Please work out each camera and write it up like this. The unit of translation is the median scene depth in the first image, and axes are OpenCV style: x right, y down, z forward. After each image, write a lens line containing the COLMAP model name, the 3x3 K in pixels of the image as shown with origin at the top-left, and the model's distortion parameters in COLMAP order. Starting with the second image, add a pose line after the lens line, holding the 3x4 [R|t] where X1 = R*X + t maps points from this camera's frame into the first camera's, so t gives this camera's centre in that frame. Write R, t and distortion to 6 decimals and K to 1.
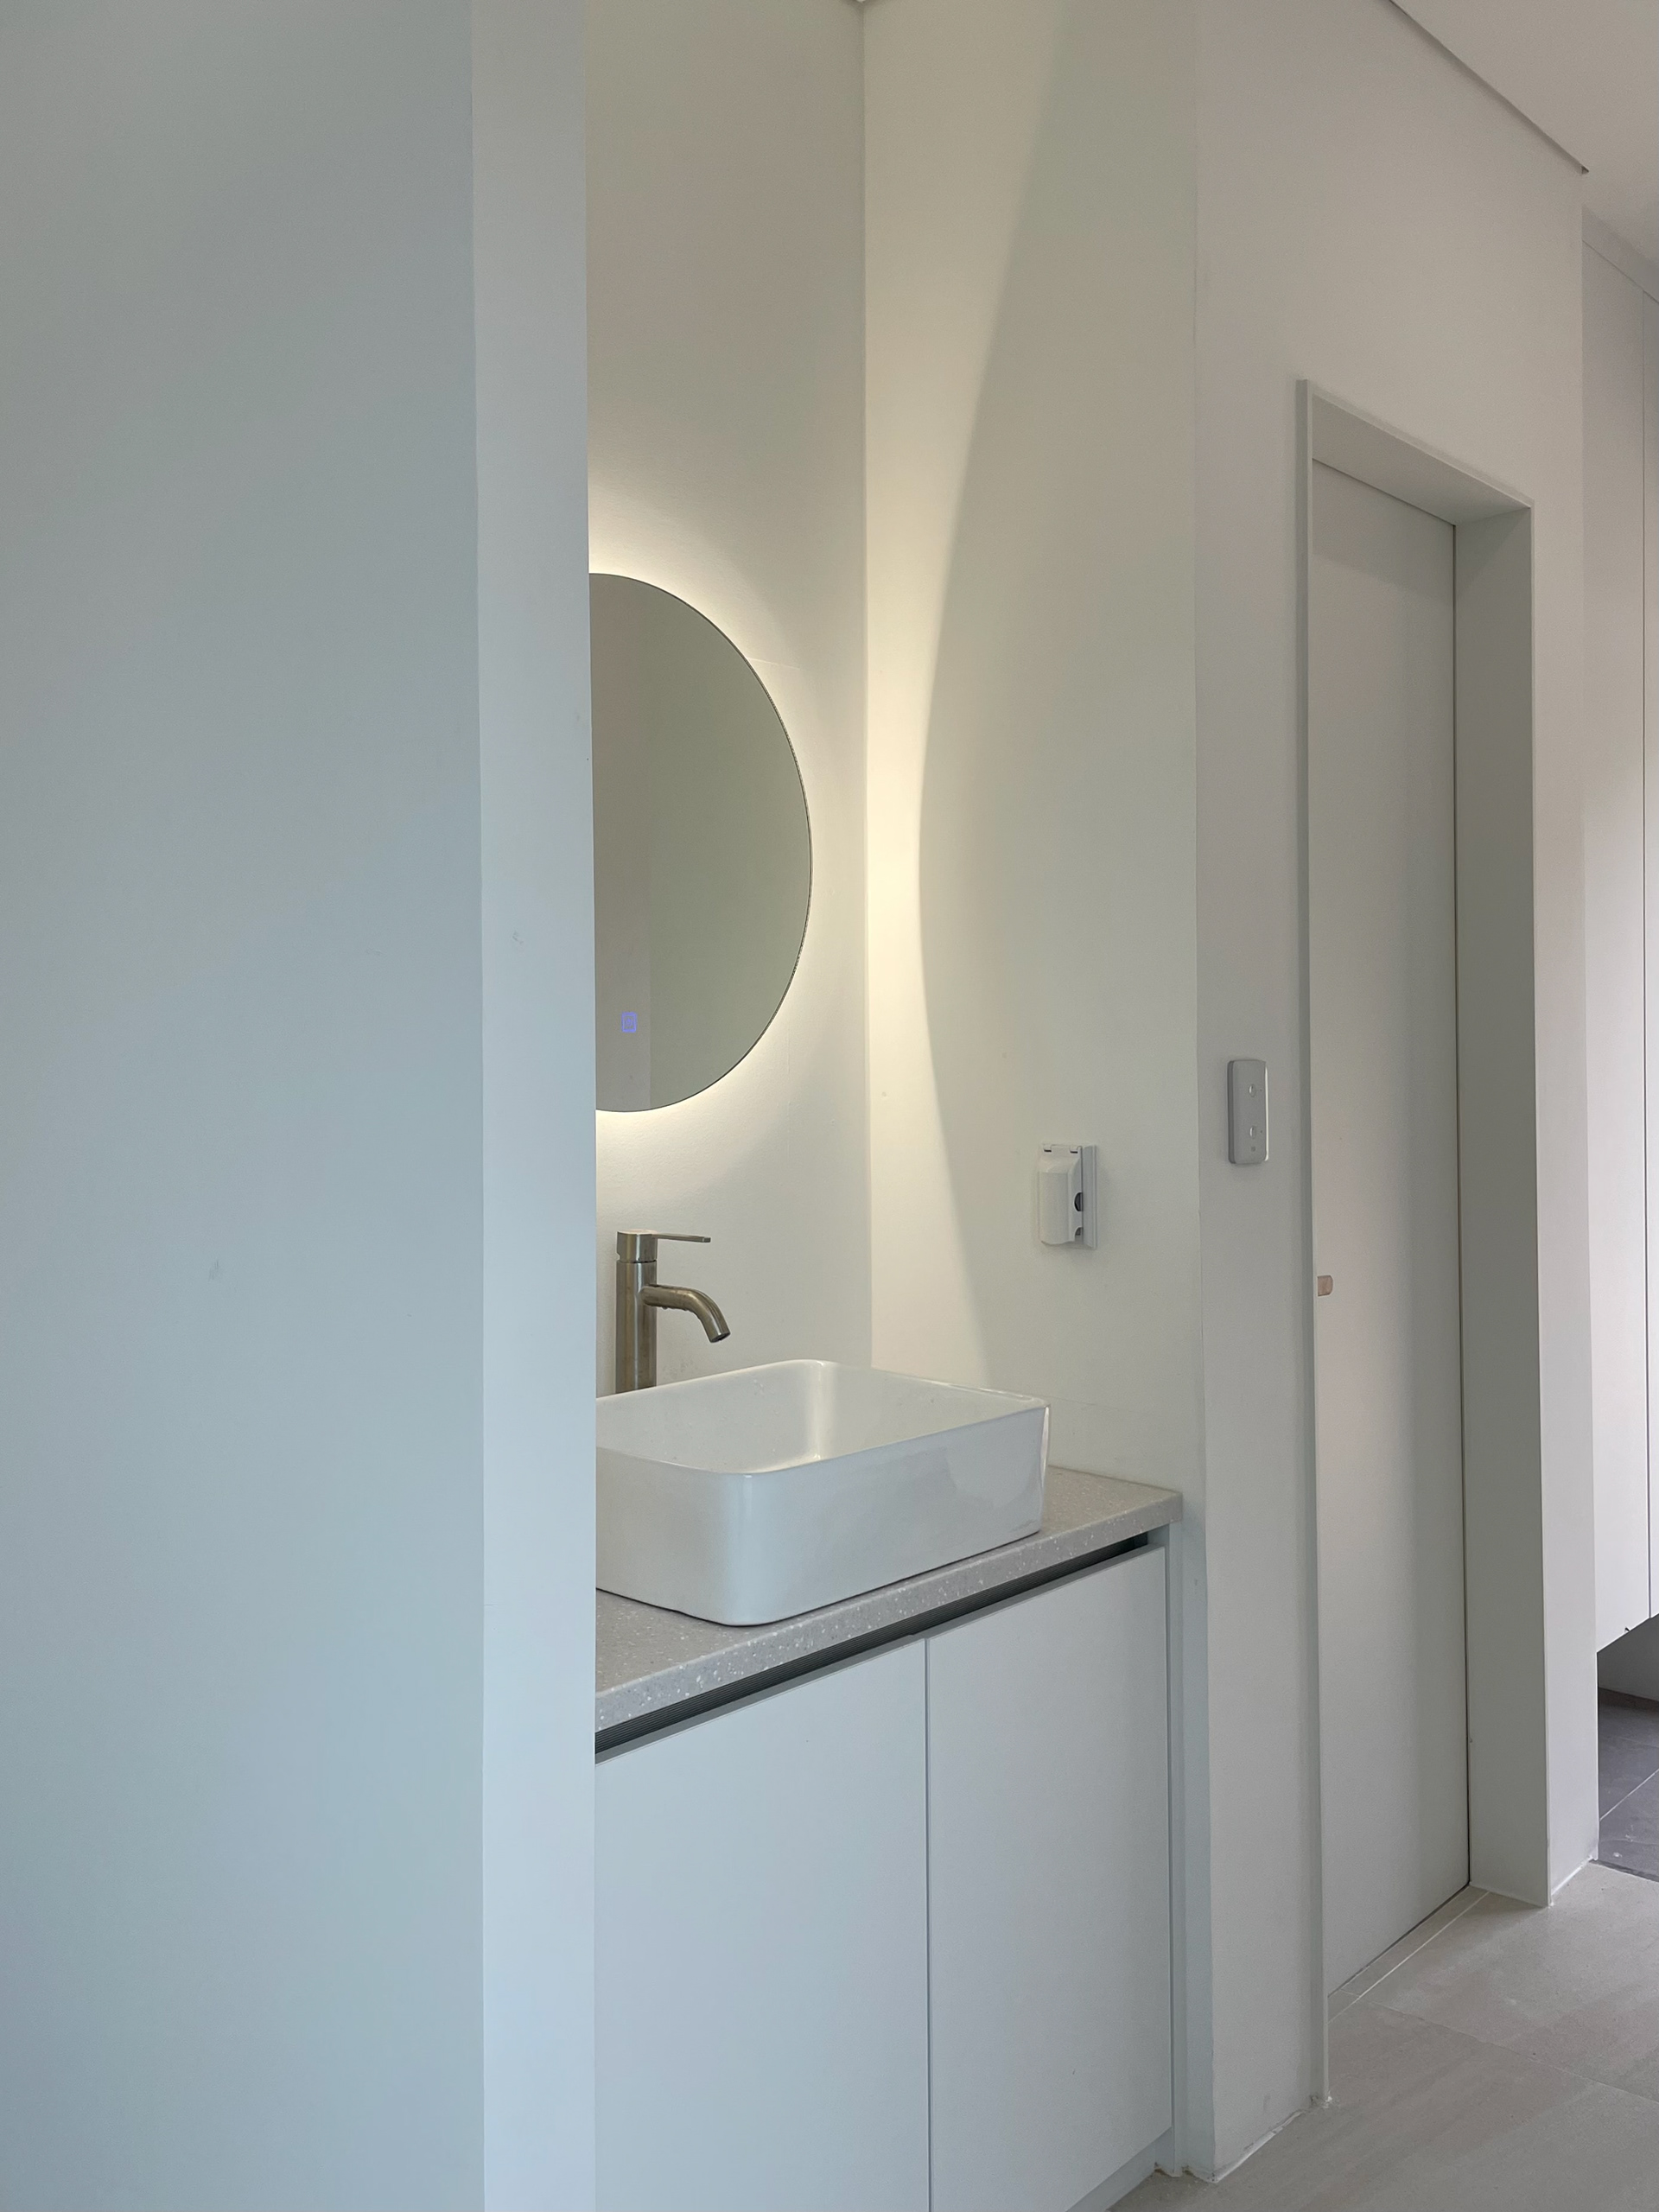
lens RADIAL K [[1787.2, 0, 829.5], [0, 1787.2, 1106.0], [0, 0, 1]] dist [0.074358, -0.096520]
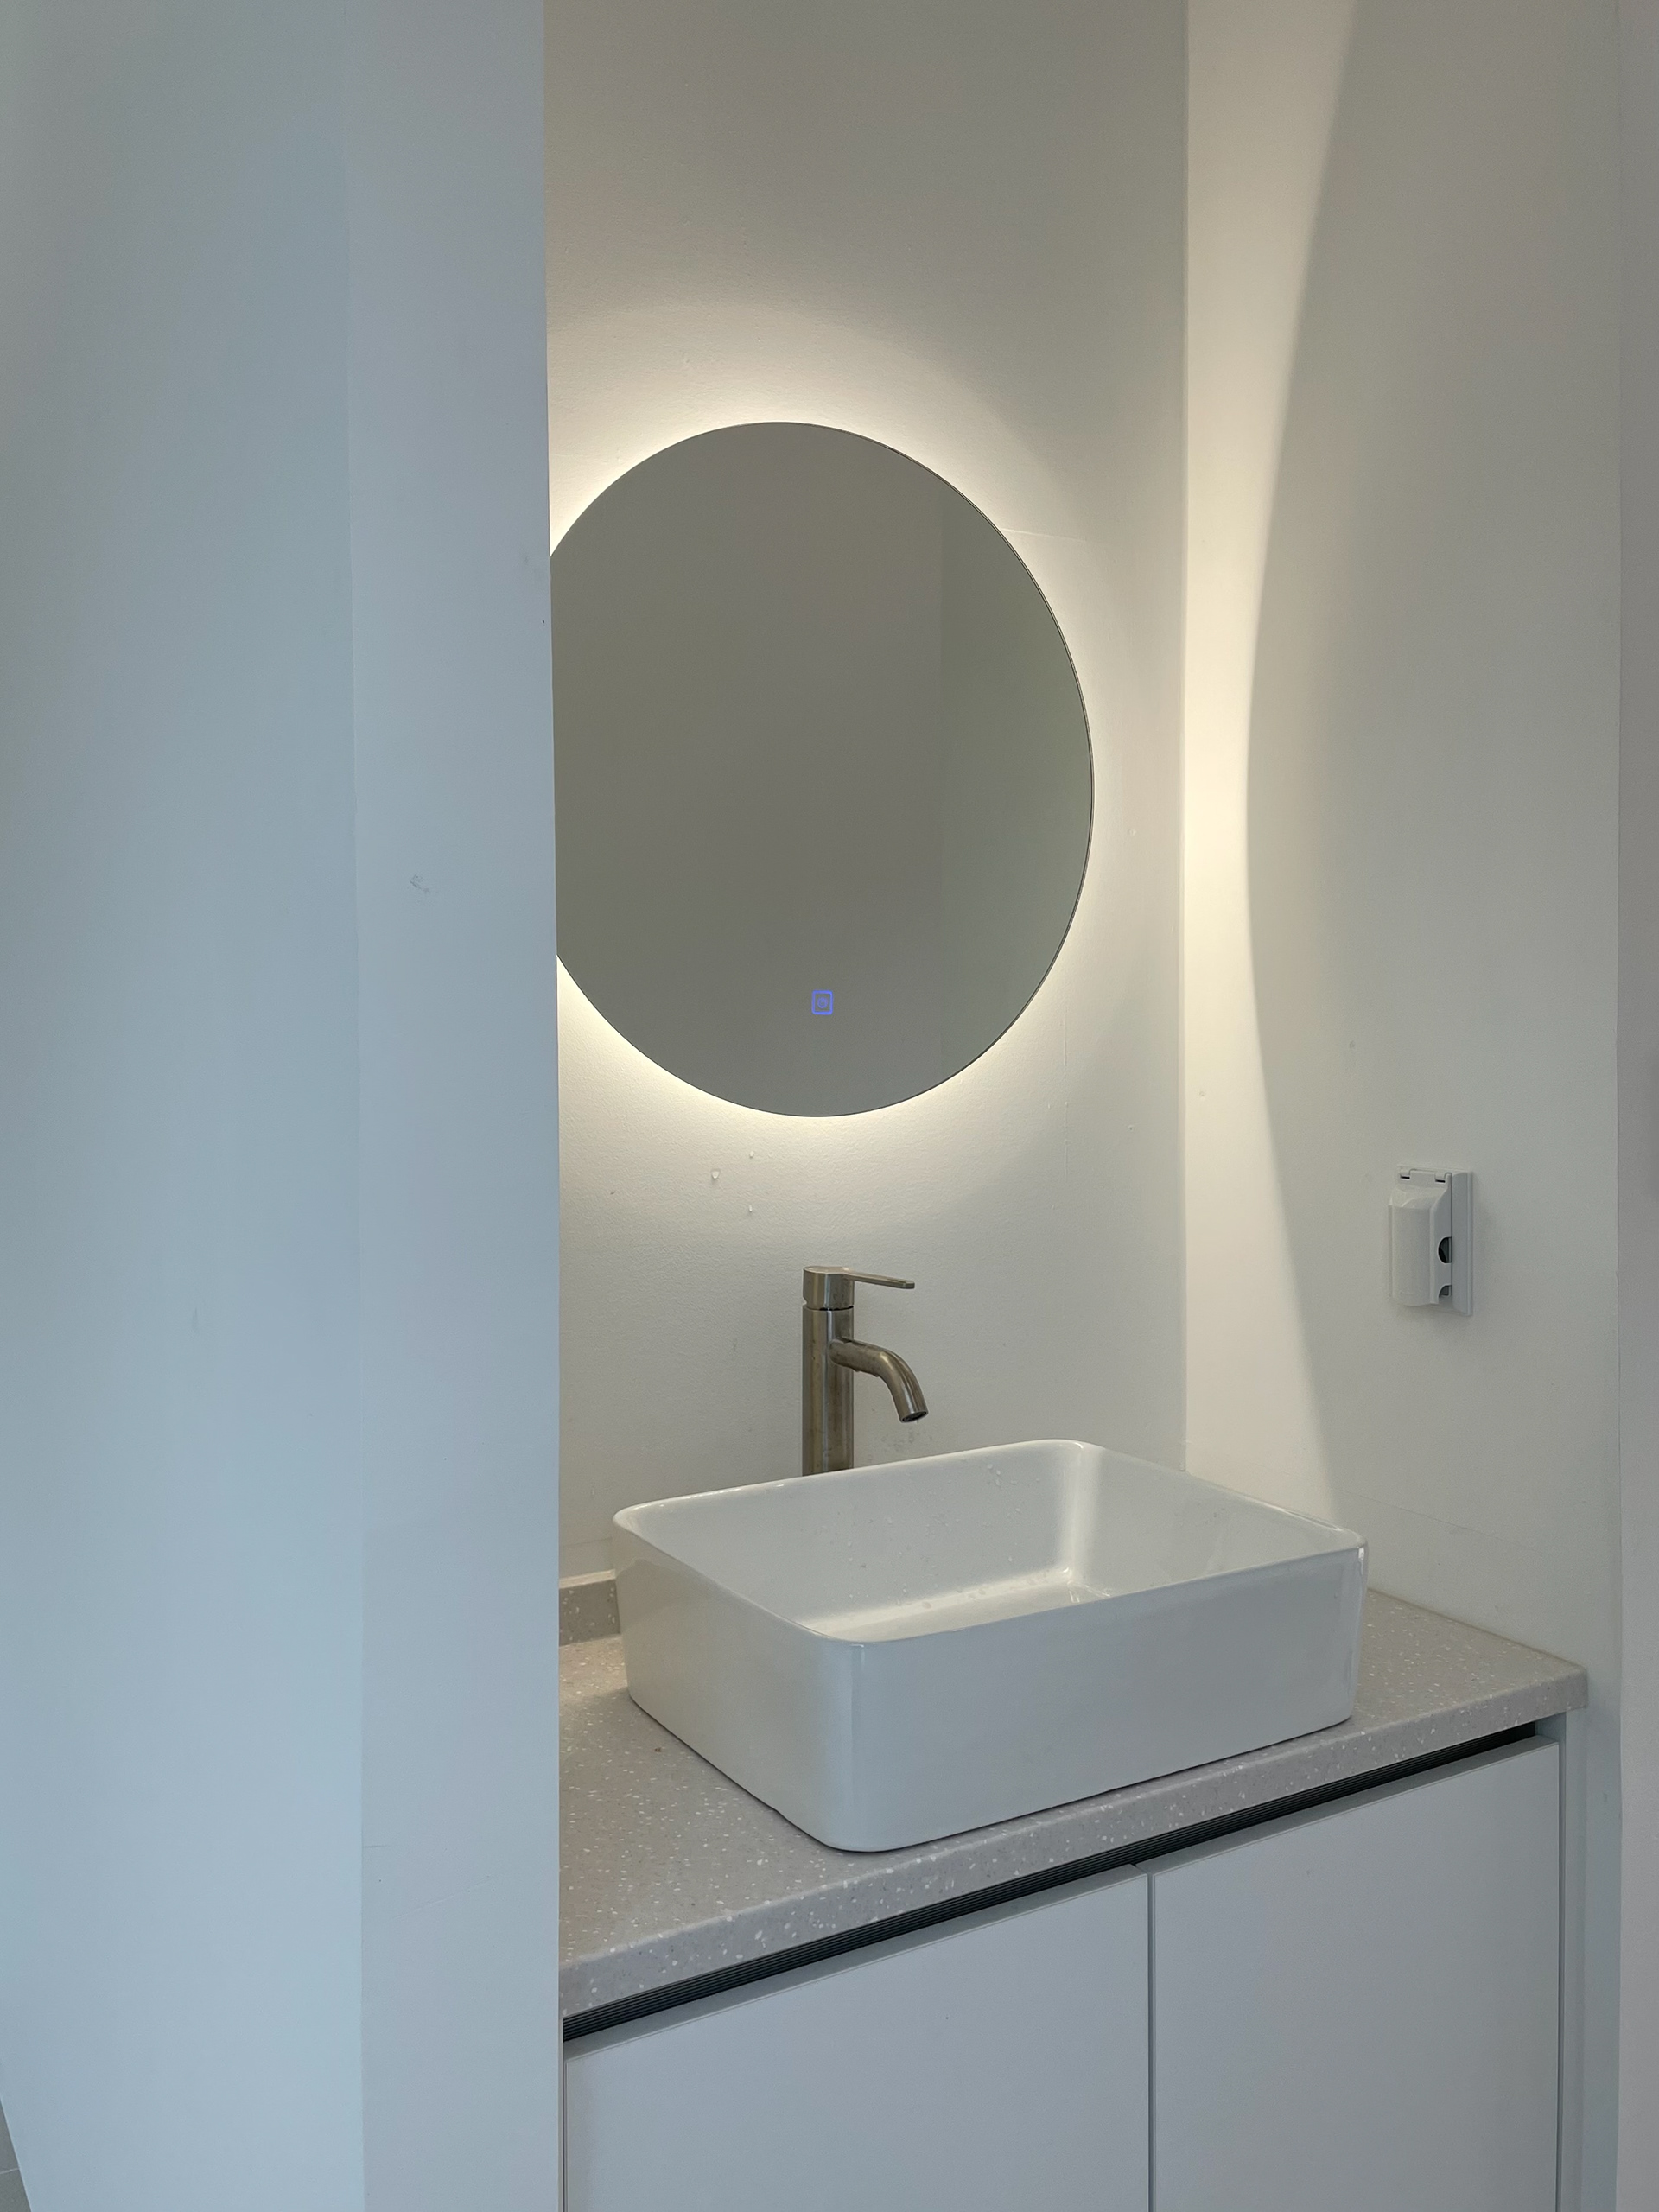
lens RADIAL K [[1787.2, 0, 829.5], [0, 1787.2, 1106.0], [0, 0, 1]] dist [0.074358, -0.096520]
pose [[0.958596, 0.016324, -0.284300, 0.114855], [-0.011114, 0.999740, 0.019927, -0.017404], [0.284551, -0.015942, 0.958528, 0.250413]]
